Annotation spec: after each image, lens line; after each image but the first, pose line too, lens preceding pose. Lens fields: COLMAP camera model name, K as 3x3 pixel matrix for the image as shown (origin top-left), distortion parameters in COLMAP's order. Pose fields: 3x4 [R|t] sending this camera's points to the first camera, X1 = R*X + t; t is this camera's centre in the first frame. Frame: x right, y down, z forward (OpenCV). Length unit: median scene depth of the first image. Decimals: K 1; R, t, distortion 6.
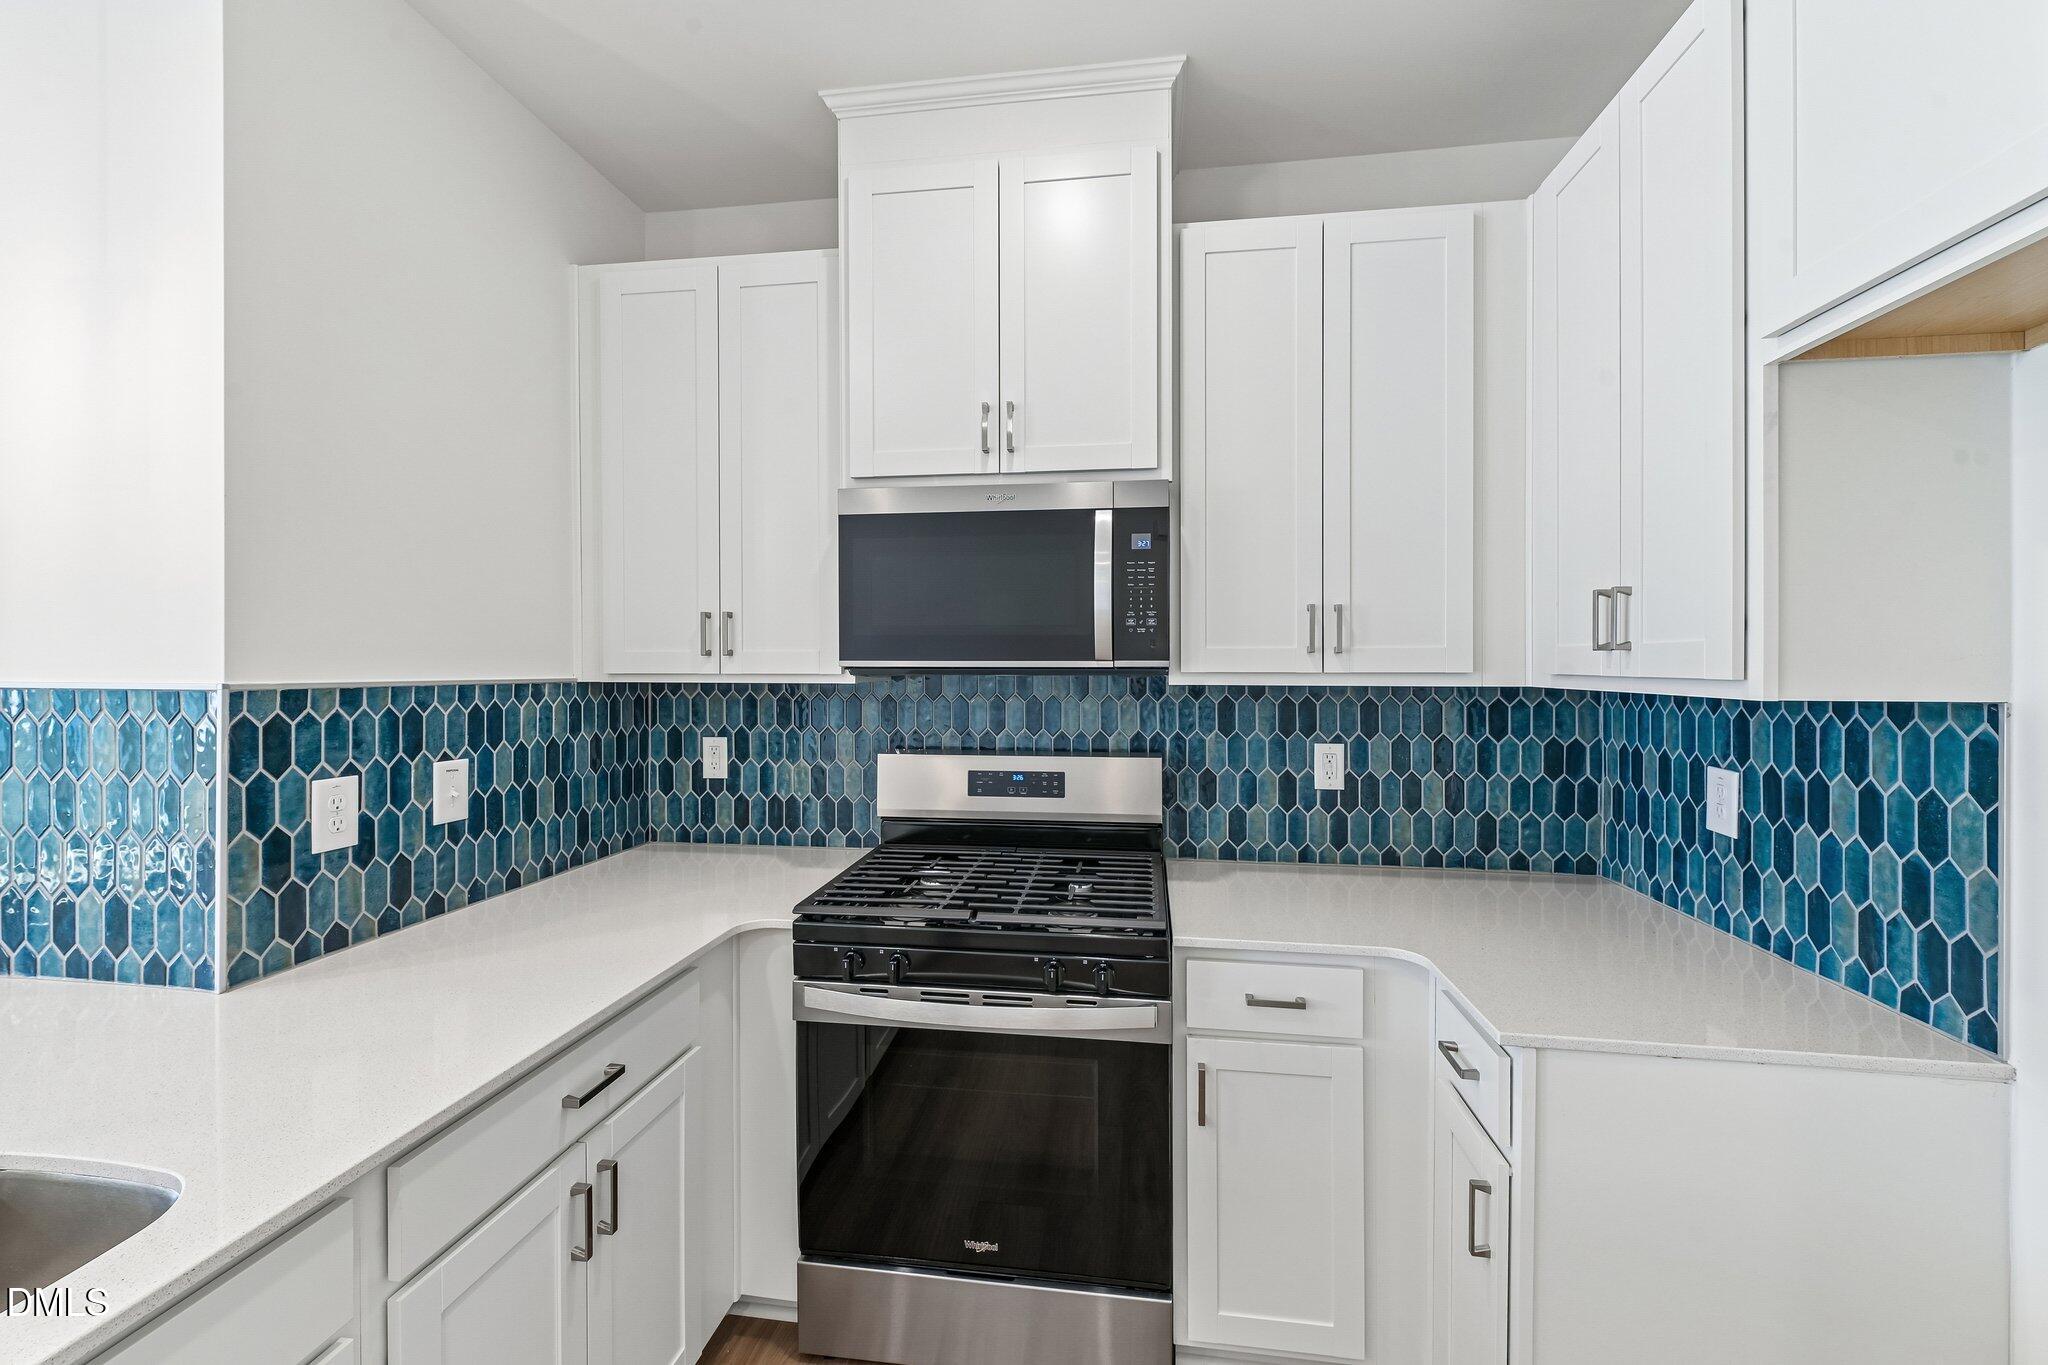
lens RADIAL K [[822.1, 0, 1035.3], [0, 822.1, 661.7], [0, 0, 1]] dist [0.006924, -0.003288]
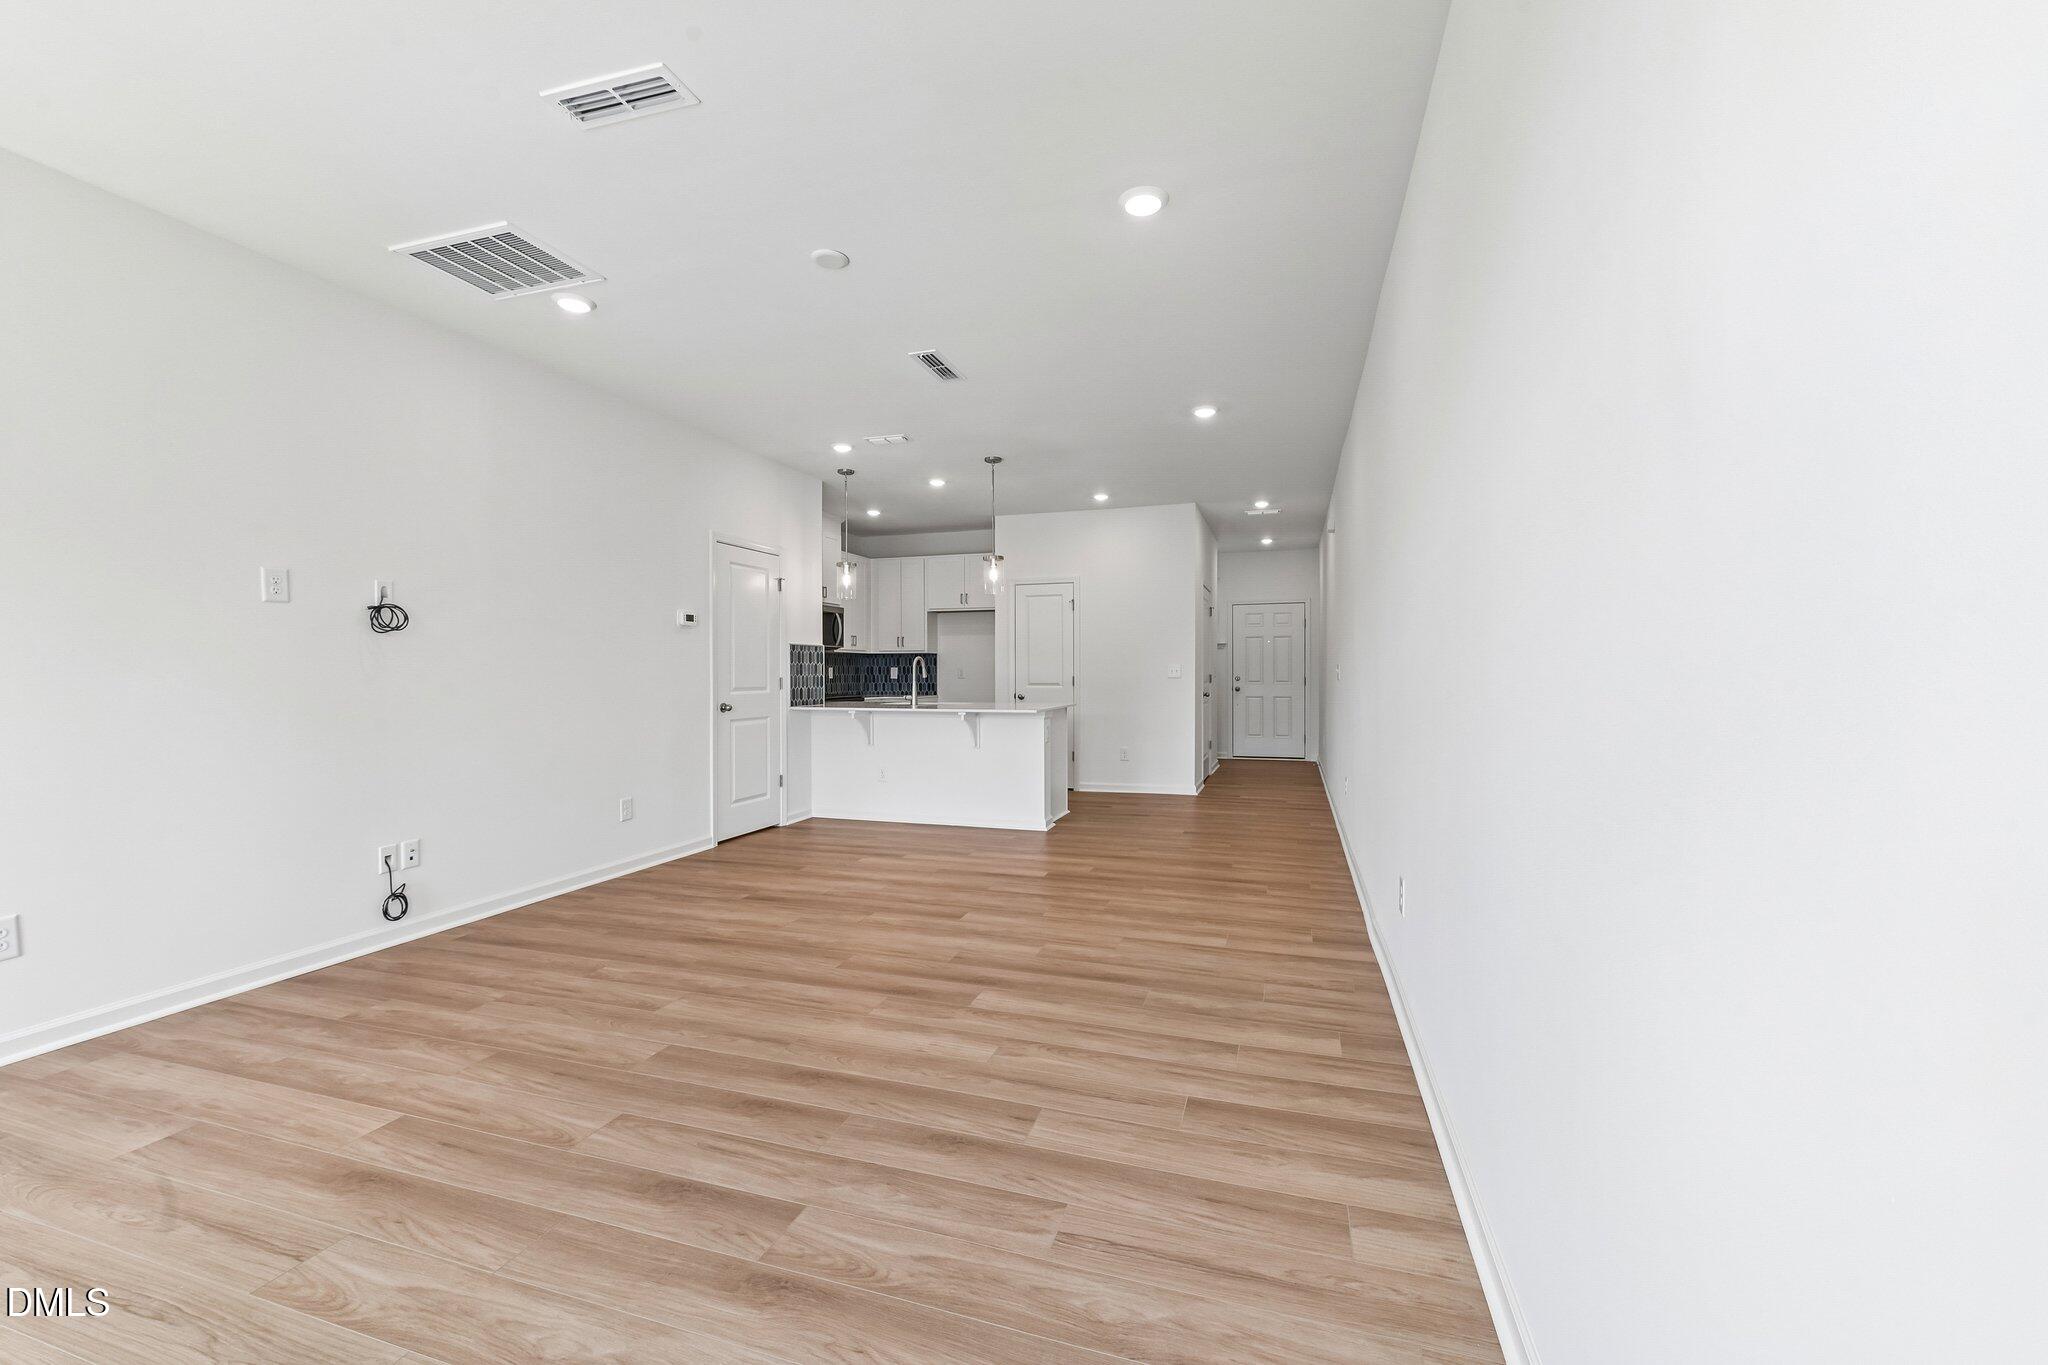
lens RADIAL K [[822.1, 0, 1023.4], [0, 822.1, 682.7], [0, 0, 1]] dist [0.006924, -0.003288]
pose [[0.171211, -0.012883, 0.985150, -4.219994], [0.002027, 0.999917, 0.012724, 0.144845], [-0.985232, -0.000181, 0.171223, -0.804017]]
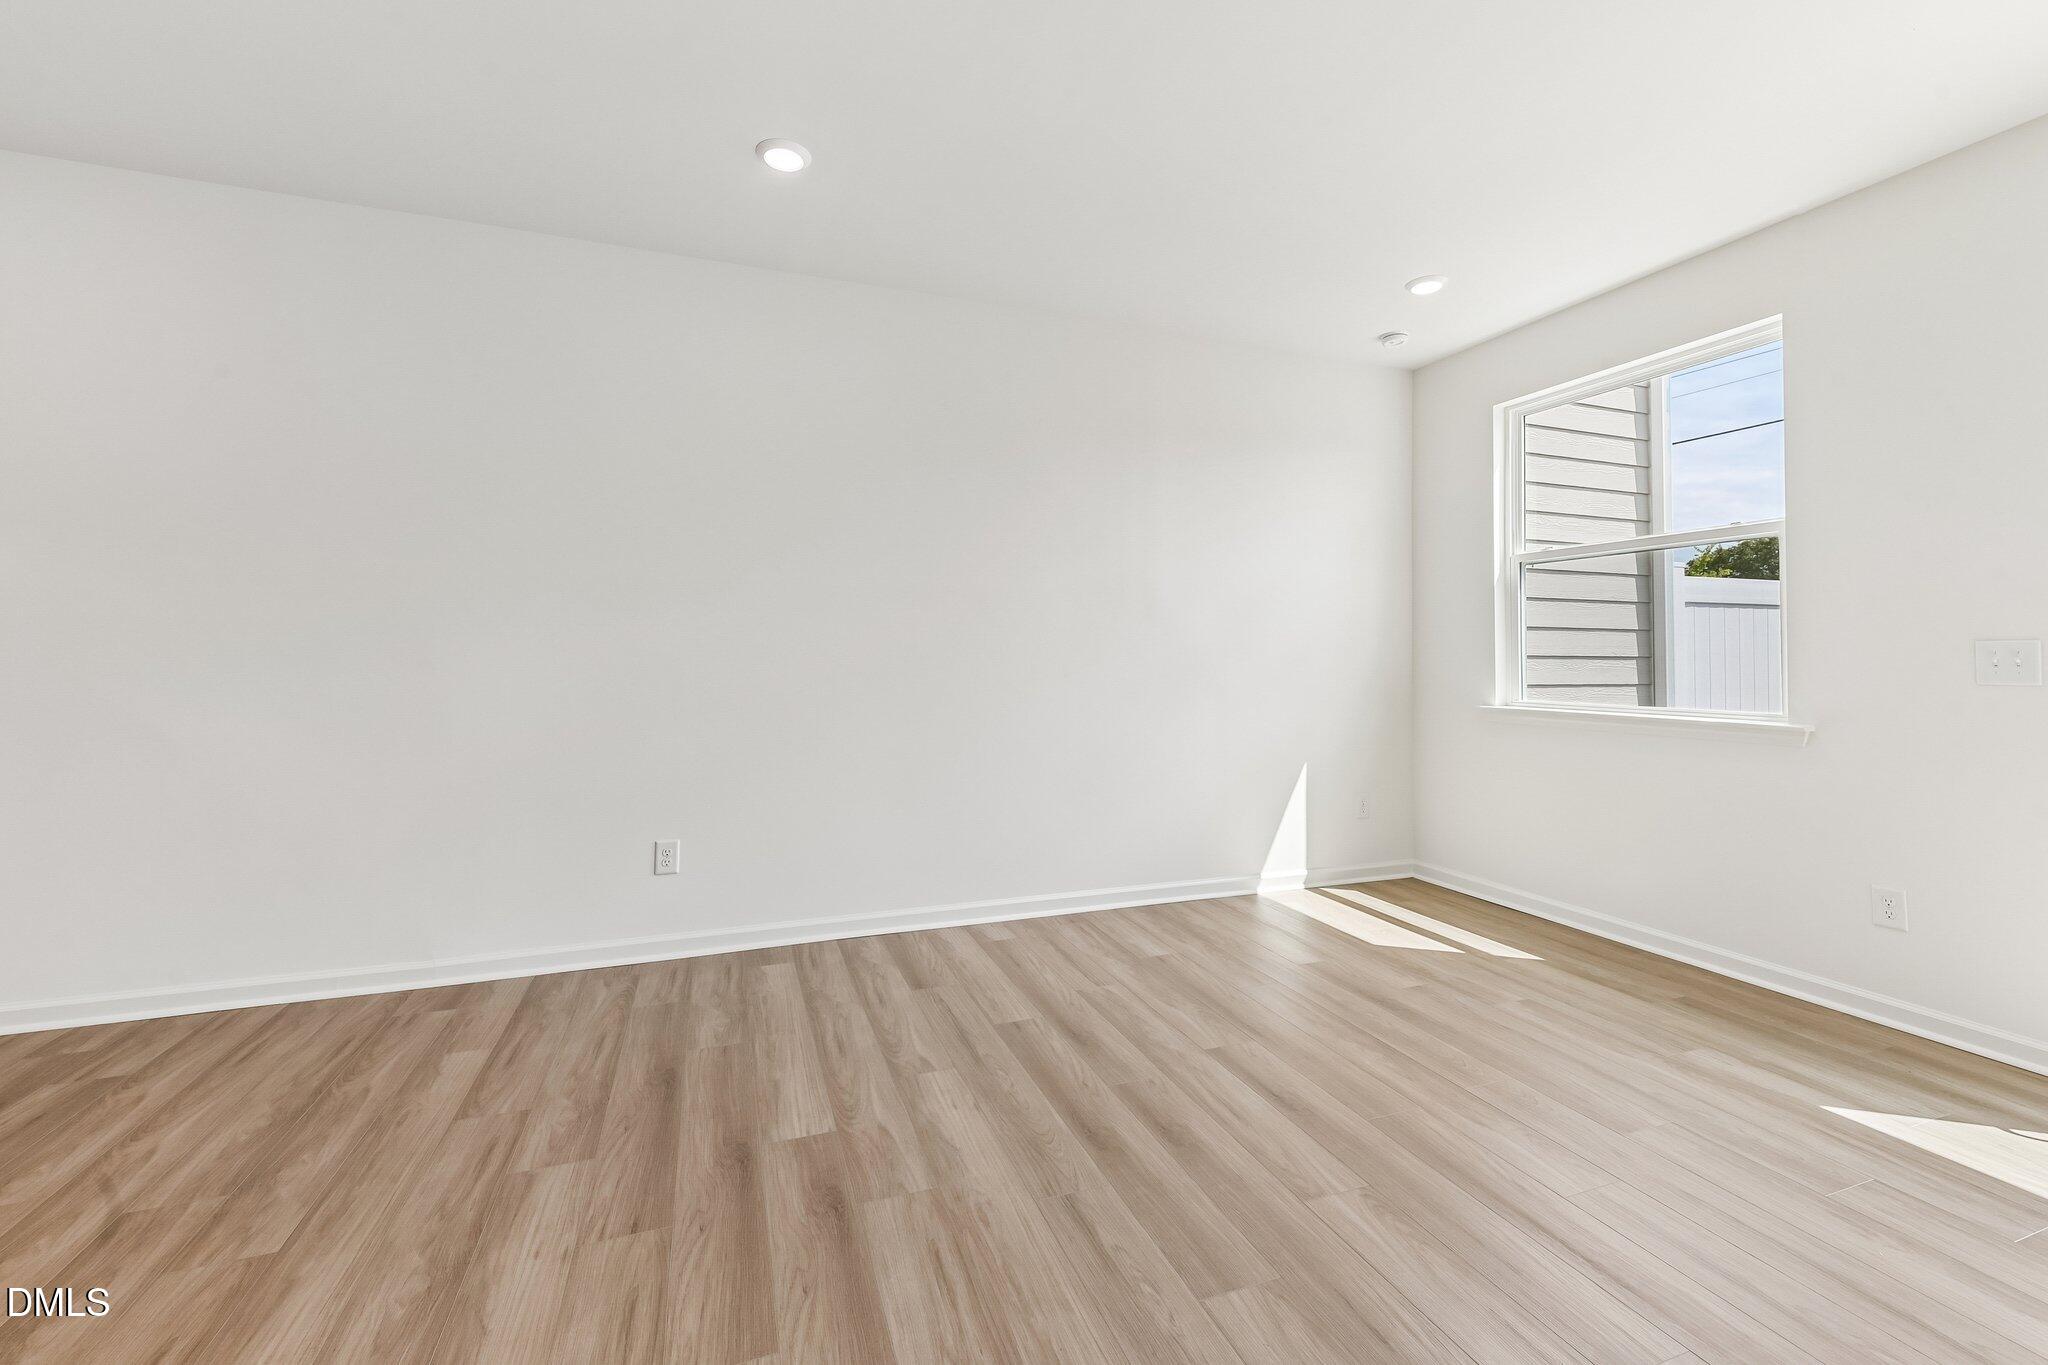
lens RADIAL K [[822.1, 0, 1031.5], [0, 822.1, 650.3], [0, 0, 1]] dist [0.006924, -0.003288]
pose [[-0.877966, -0.005745, -0.478689, -2.248279], [-0.001078, 0.999949, -0.010023, 0.142598], [0.478723, -0.008284, -0.877927, 0.799468]]
